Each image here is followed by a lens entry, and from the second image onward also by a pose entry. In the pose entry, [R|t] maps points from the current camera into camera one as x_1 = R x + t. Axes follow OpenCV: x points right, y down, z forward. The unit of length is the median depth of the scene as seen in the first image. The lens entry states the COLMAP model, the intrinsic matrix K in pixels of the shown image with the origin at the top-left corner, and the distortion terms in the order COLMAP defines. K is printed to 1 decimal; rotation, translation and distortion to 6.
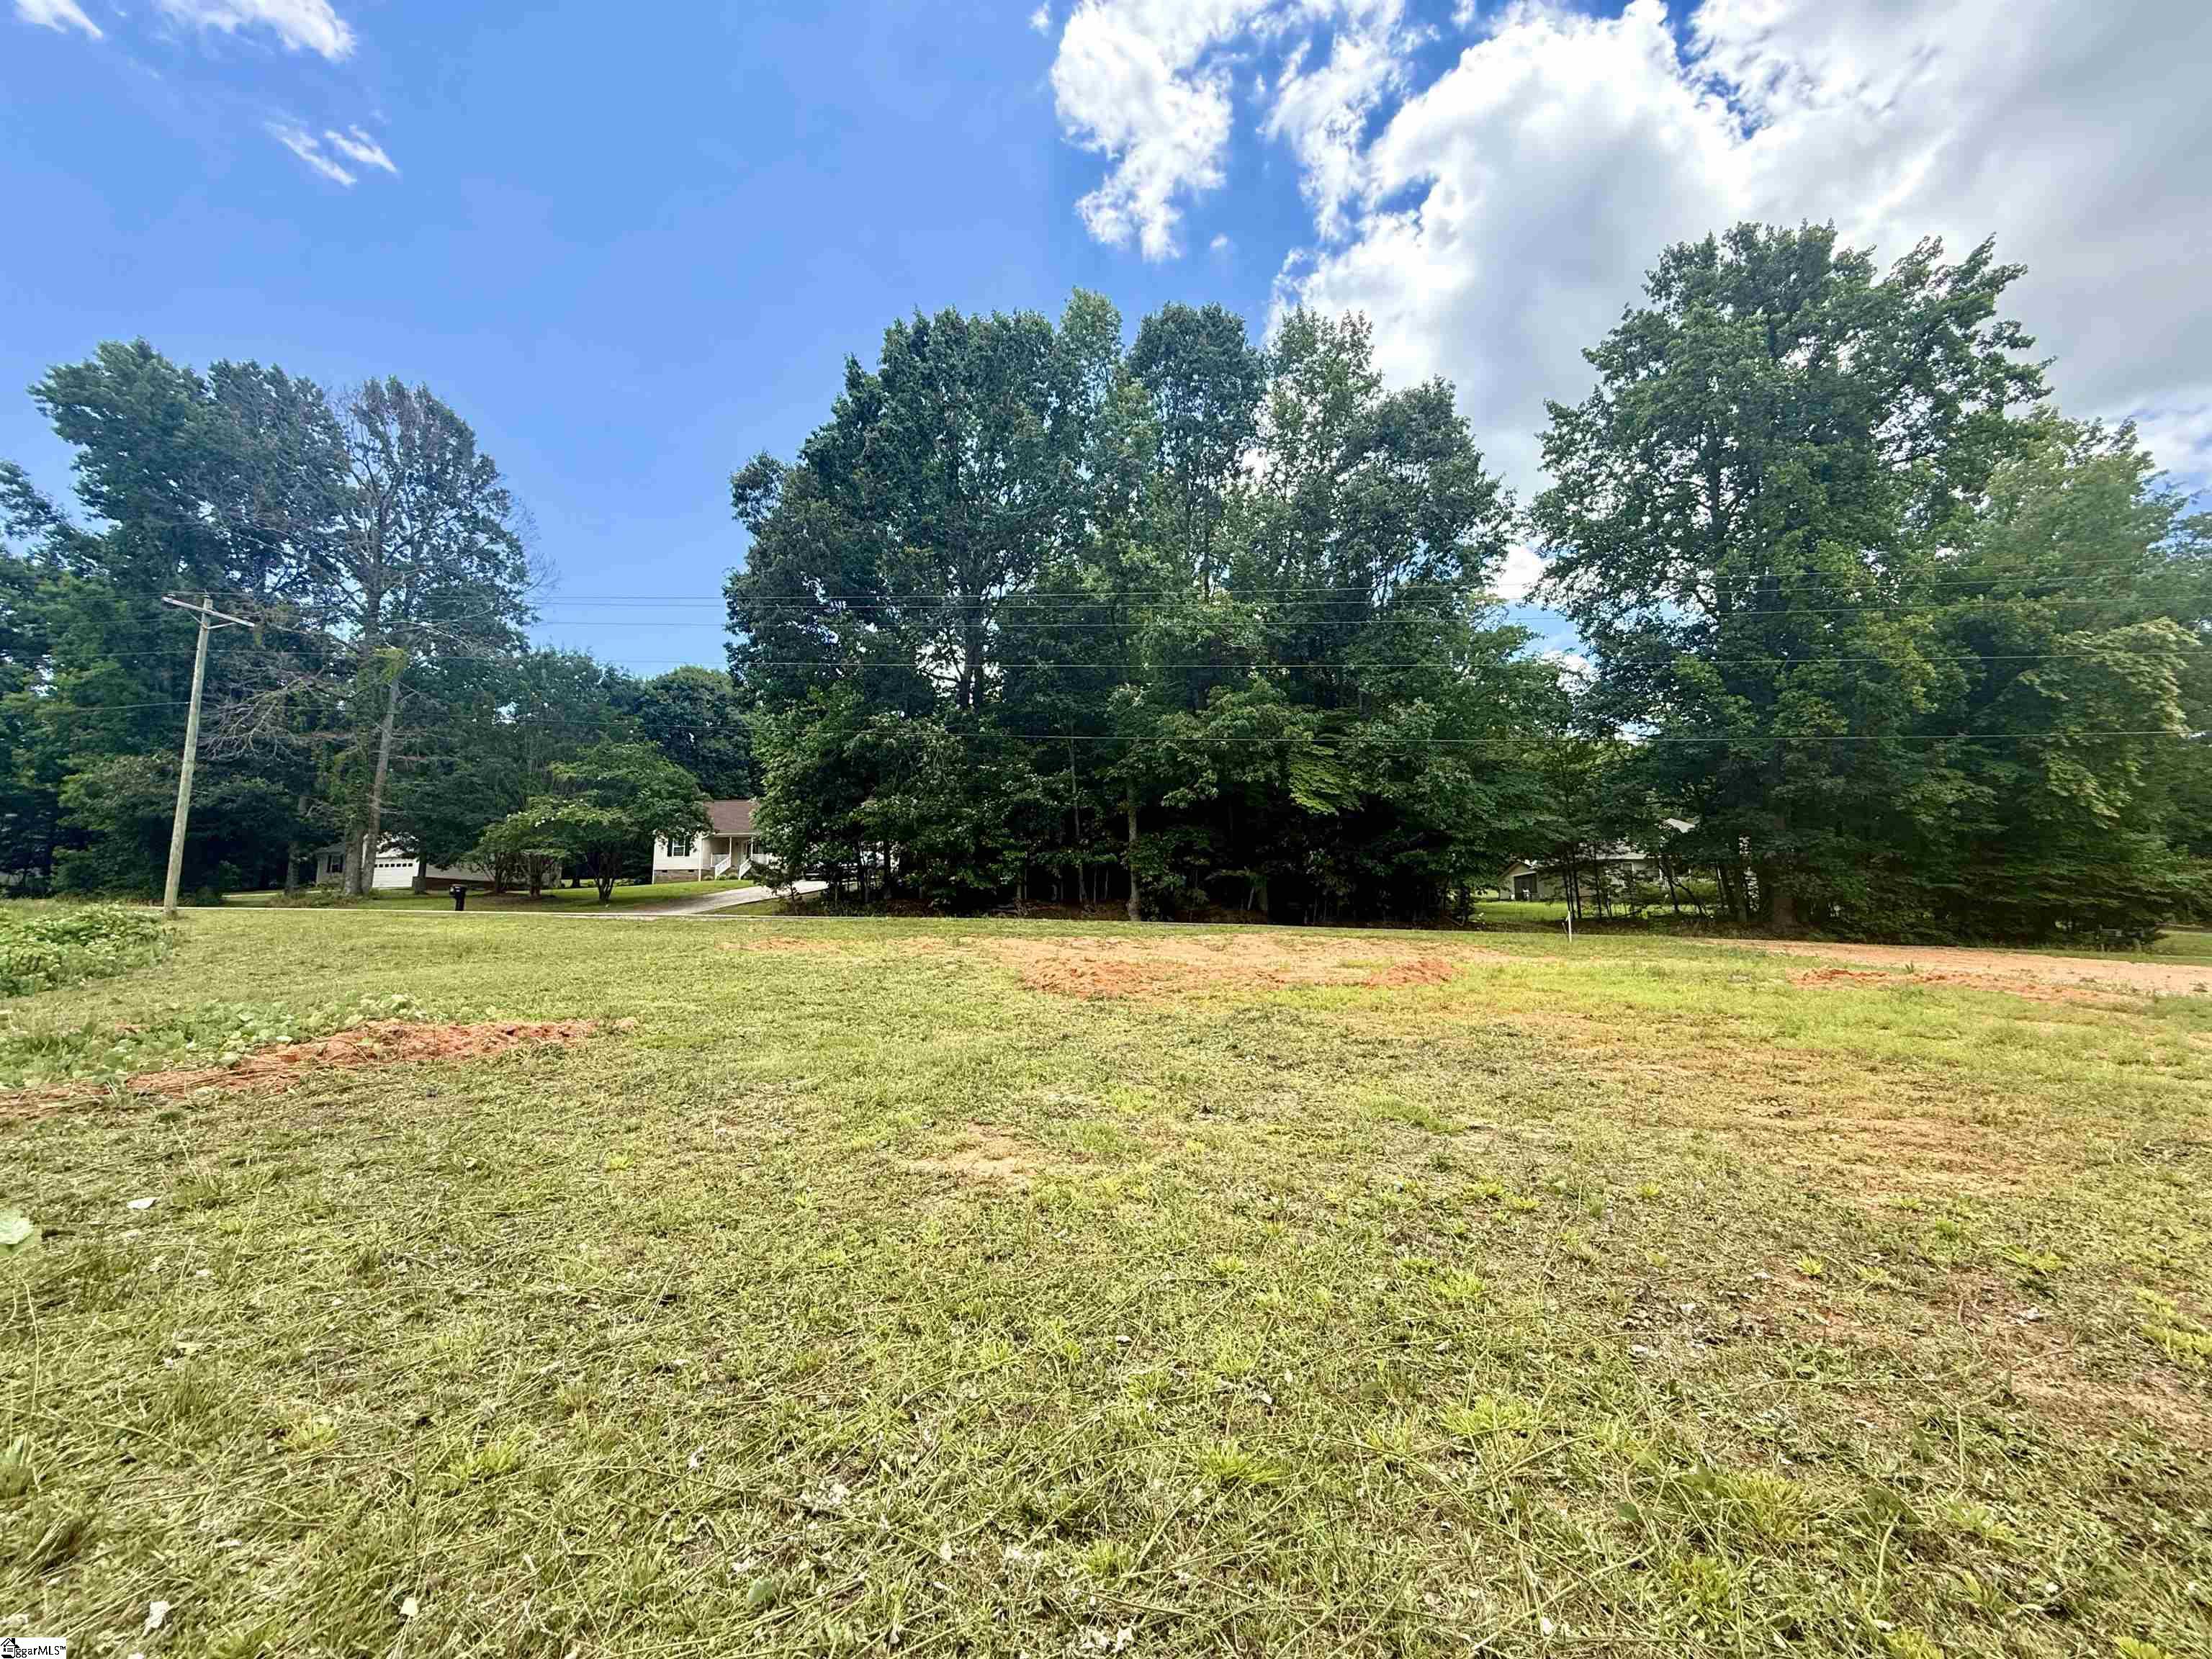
lens RADIAL K [[879.6, 0, 1106.0], [0, 879.6, 829.5], [0, 0, 1]] dist [0.000193, 0.000510]
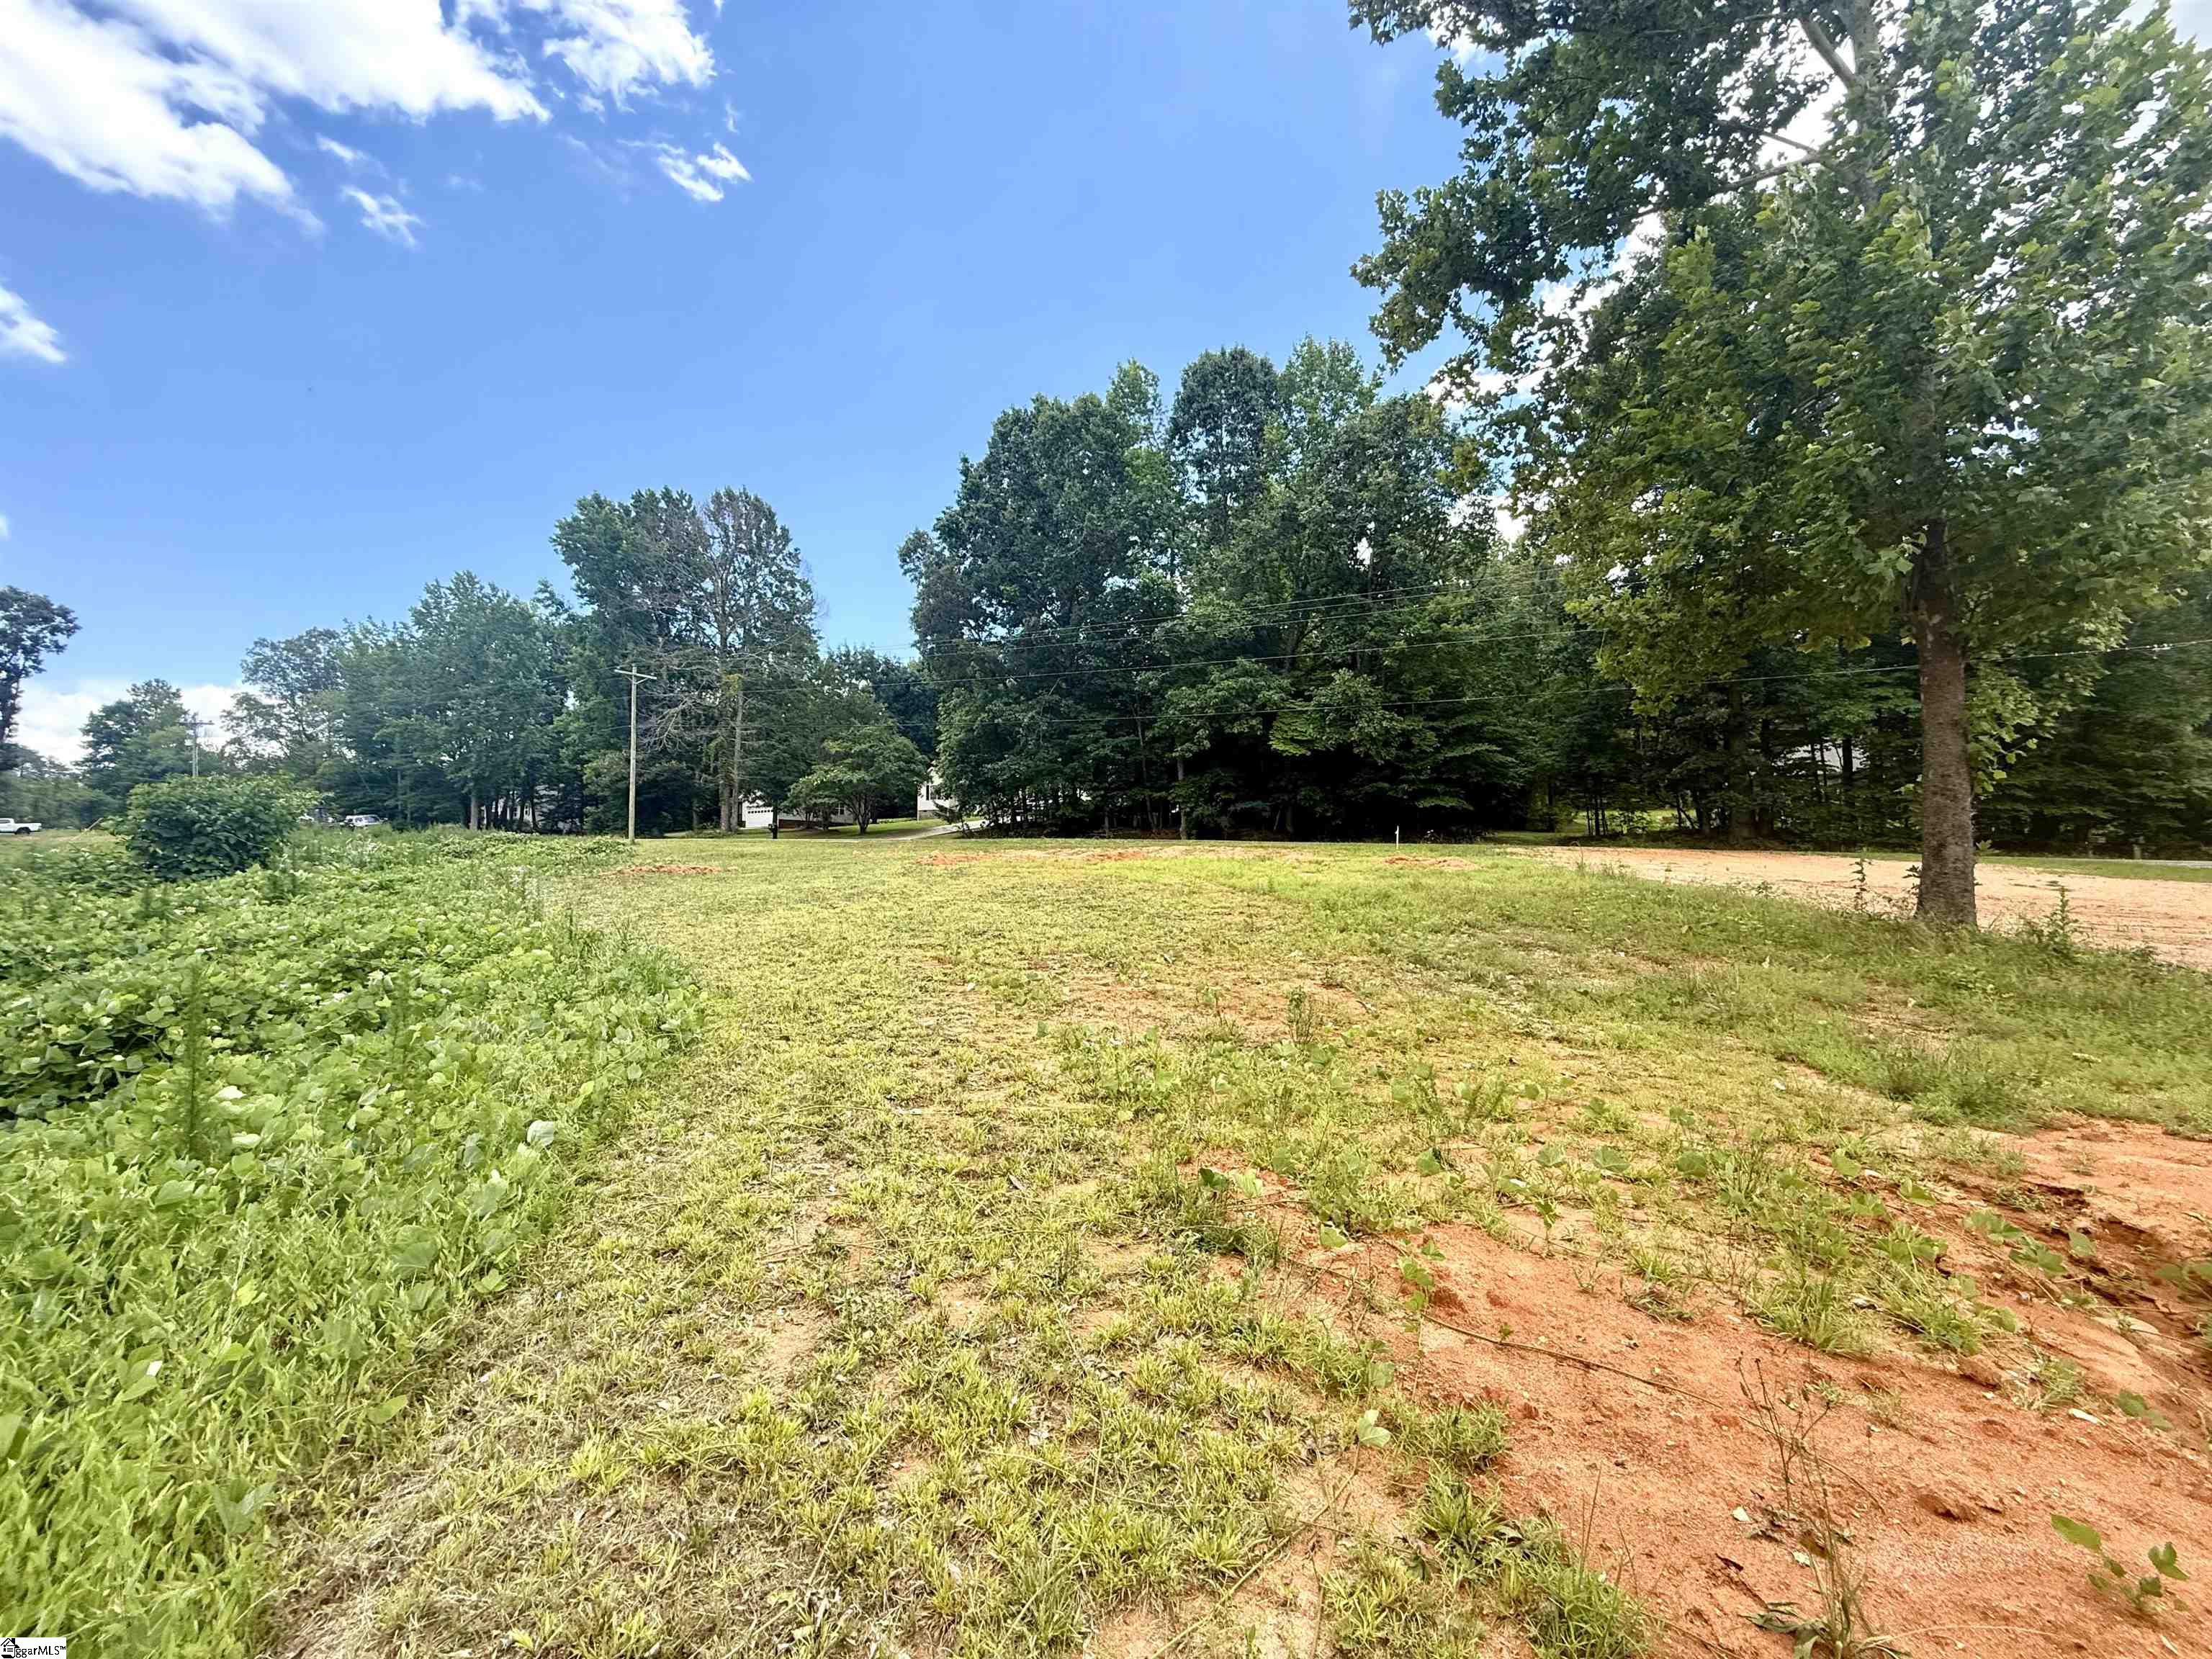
lens RADIAL K [[881.1, 0, 1106.0], [0, 881.1, 829.5], [0, 0, 1]] dist [0.001577, 0.000084]
pose [[0.942183, -0.017913, -0.334618, 0.322732], [0.042715, 0.996844, 0.066910, -0.007255], [0.332364, -0.077335, 0.939975, -0.263771]]
